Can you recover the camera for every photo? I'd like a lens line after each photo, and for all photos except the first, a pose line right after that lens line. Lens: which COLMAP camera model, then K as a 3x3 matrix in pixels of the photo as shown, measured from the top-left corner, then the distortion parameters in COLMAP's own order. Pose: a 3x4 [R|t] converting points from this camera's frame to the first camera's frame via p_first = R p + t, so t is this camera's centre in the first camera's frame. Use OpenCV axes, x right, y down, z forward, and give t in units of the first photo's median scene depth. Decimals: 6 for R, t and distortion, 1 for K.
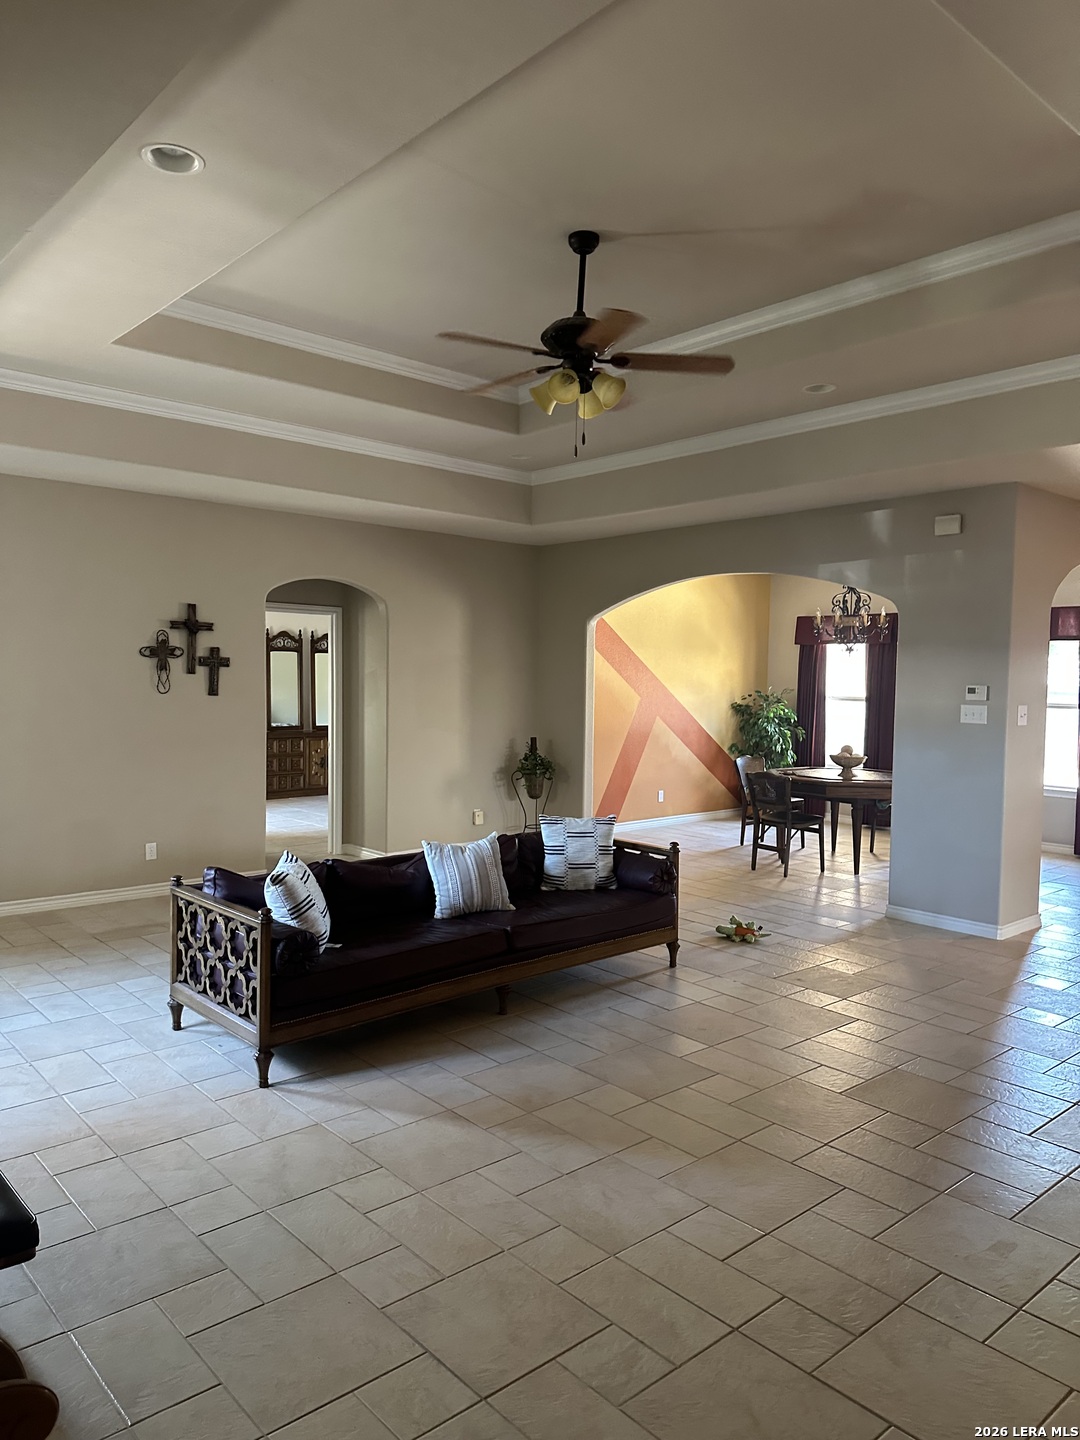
lens RADIAL K [[1013.9, 0, 537.6], [0, 1013.9, 727.2], [0, 0, 1]] dist [0.049321, -0.000258]
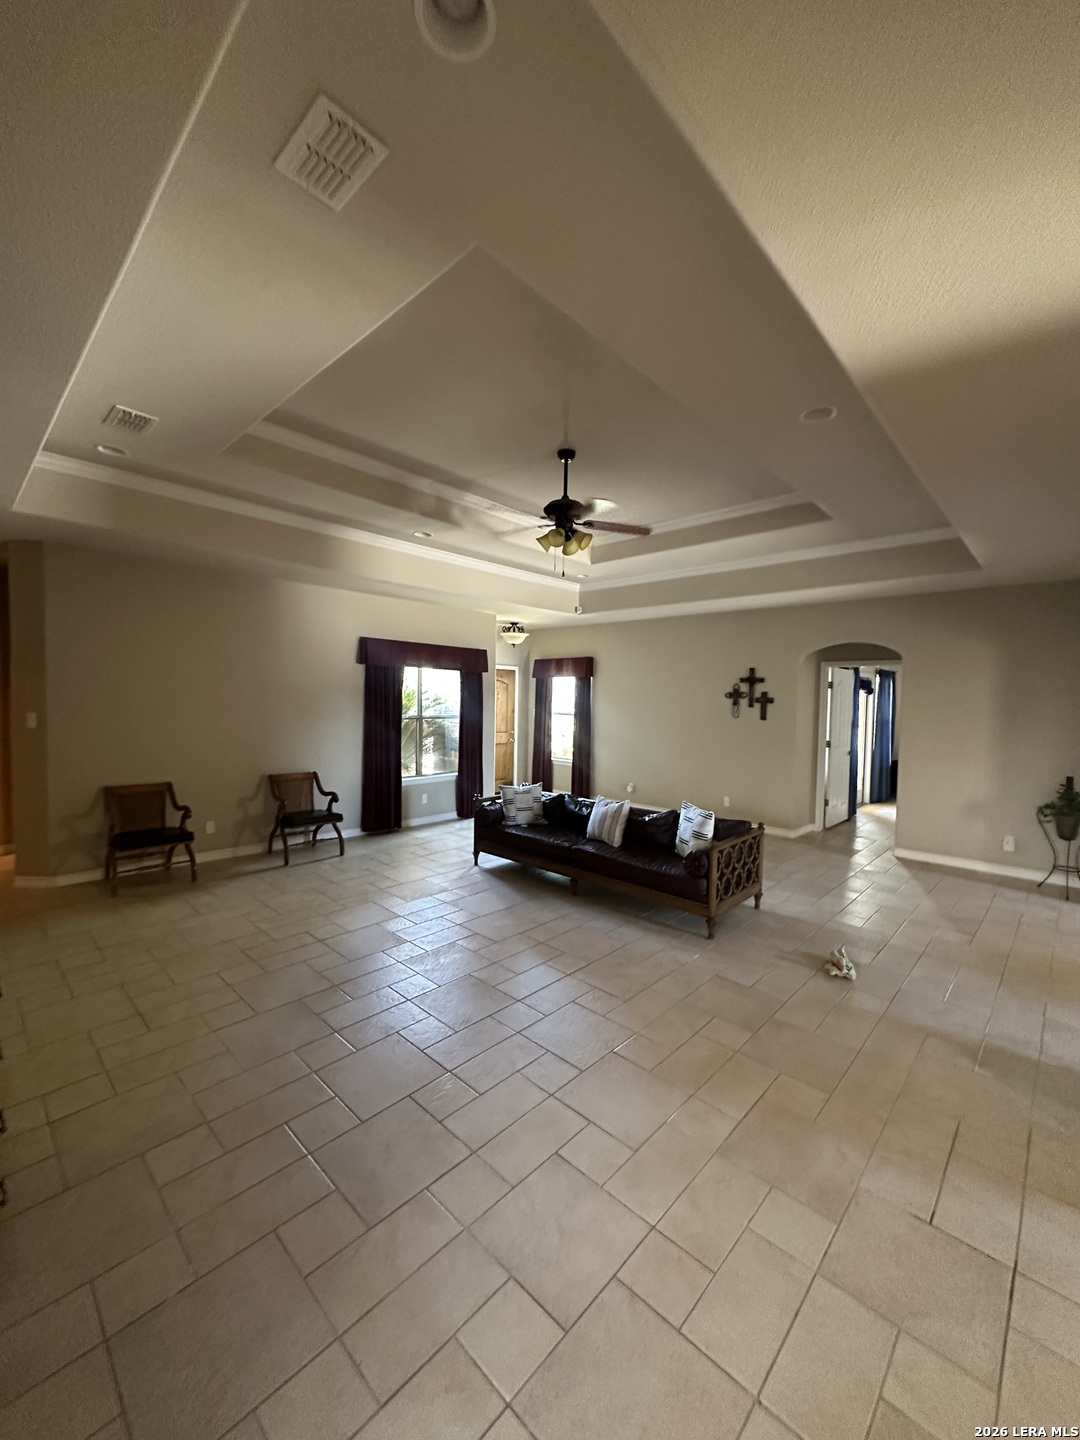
lens RADIAL K [[574.1, 0, 536.7], [0, 574.1, 715.1], [0, 0, 1]] dist [0.000498, 0.000455]
pose [[0.084970, 0.017088, -0.996237, 0.629087], [-0.072320, 0.997321, 0.010938, -0.022891], [0.993755, 0.071119, 0.085978, 0.551527]]
